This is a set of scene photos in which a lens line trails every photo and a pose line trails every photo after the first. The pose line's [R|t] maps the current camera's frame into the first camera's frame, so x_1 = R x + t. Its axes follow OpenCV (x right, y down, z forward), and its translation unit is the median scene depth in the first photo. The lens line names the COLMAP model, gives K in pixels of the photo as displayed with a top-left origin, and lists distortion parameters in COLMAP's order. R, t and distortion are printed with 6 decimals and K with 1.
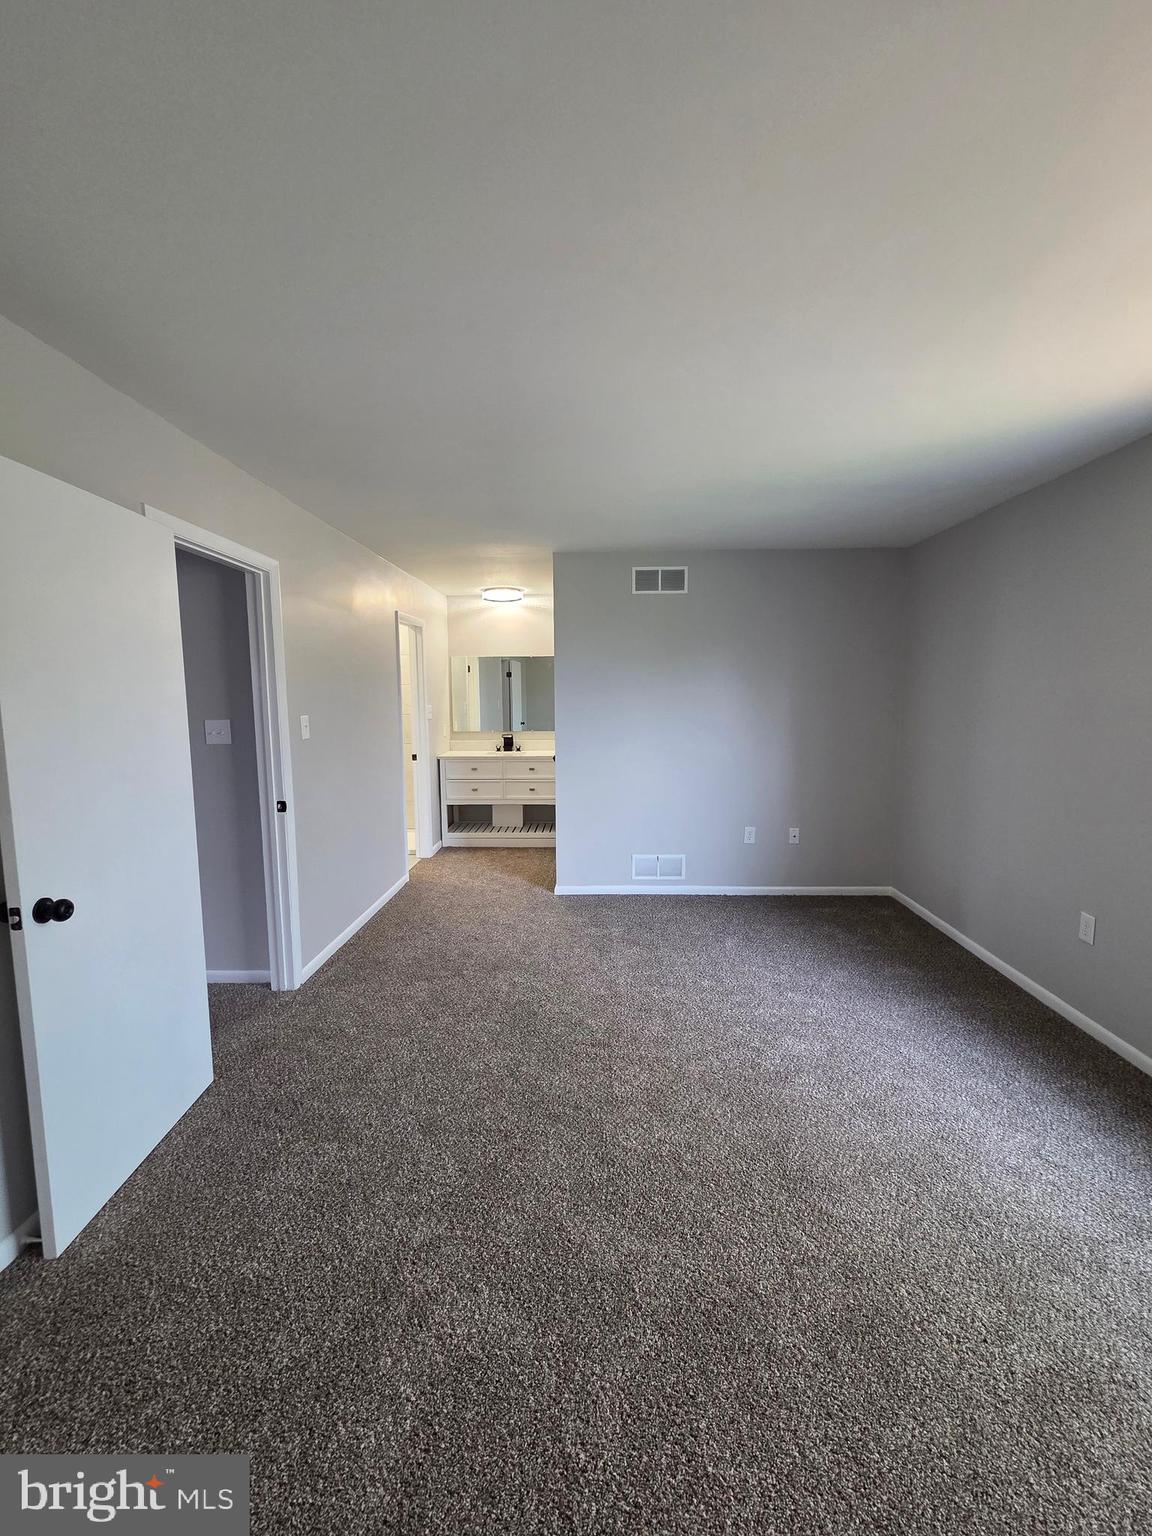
lens RADIAL K [[626.8, 0, 576.2], [0, 626.8, 760.8], [0, 0, 1]] dist [0.001639, -0.000456]
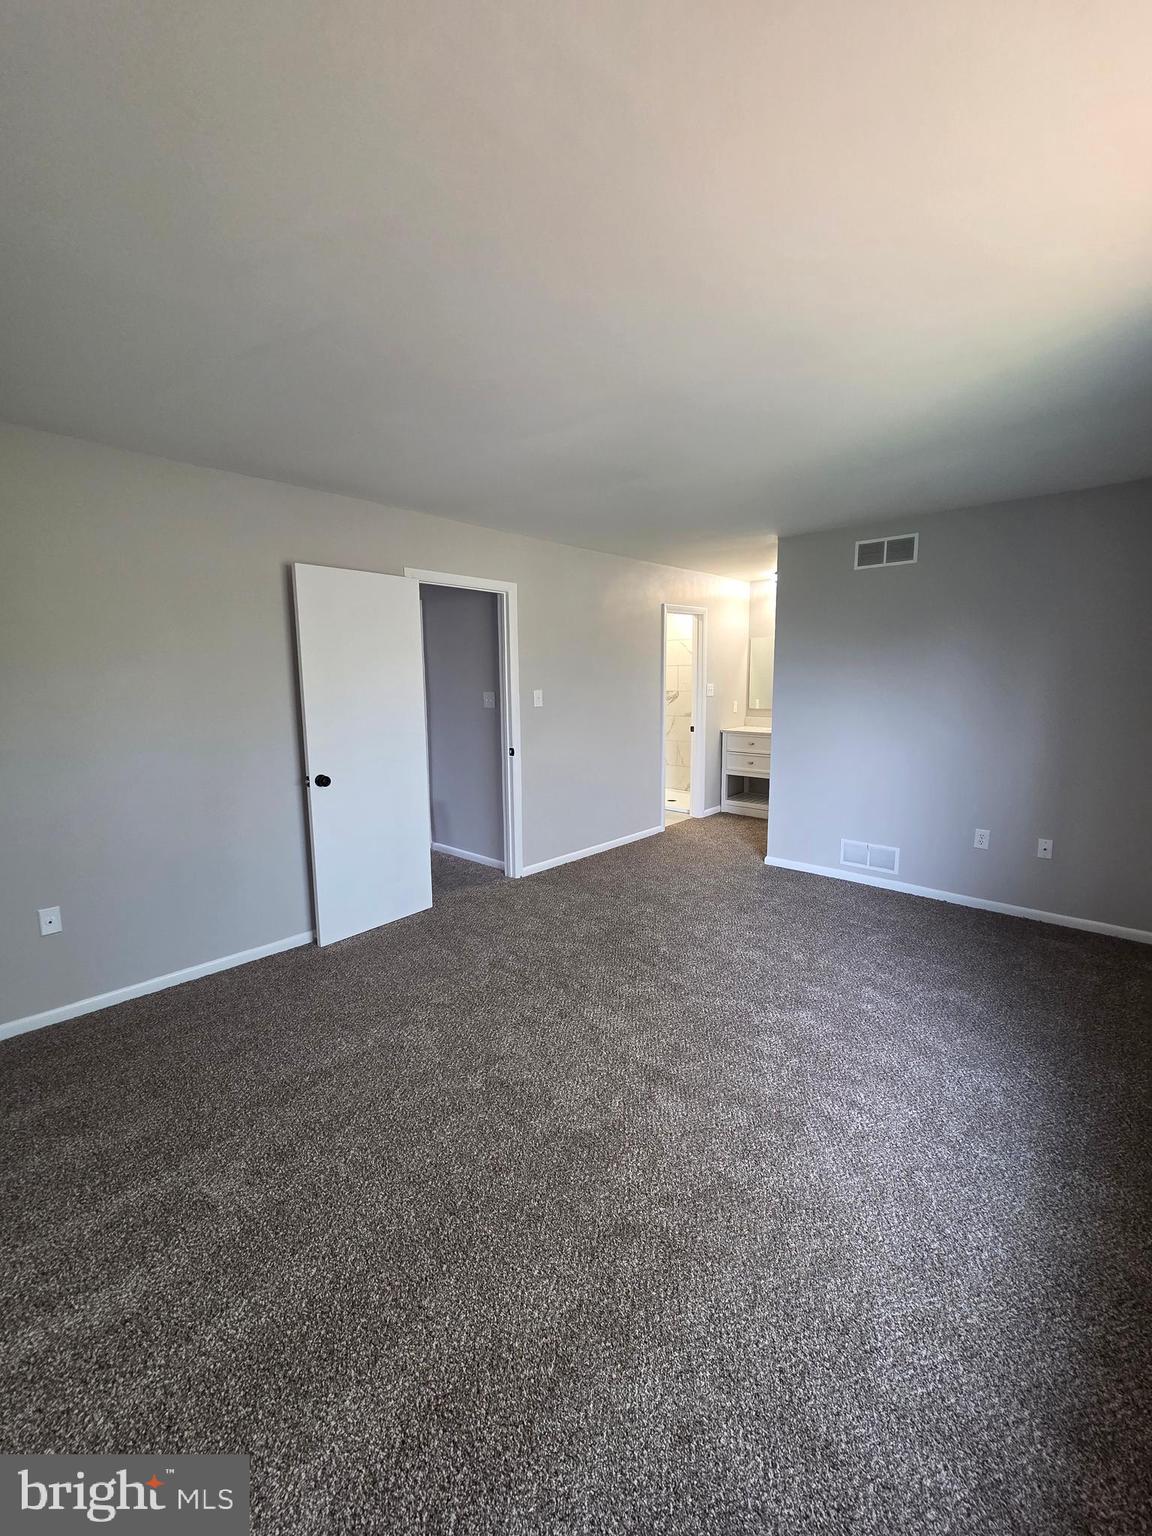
lens RADIAL K [[626.8, 0, 576.2], [0, 626.8, 760.8], [0, 0, 1]] dist [0.001639, -0.000456]
pose [[0.758913, 0.088518, -0.645148, 0.415416], [-0.065523, 0.996070, 0.059589, -0.002731], [0.647887, -0.002951, 0.761730, -0.014693]]
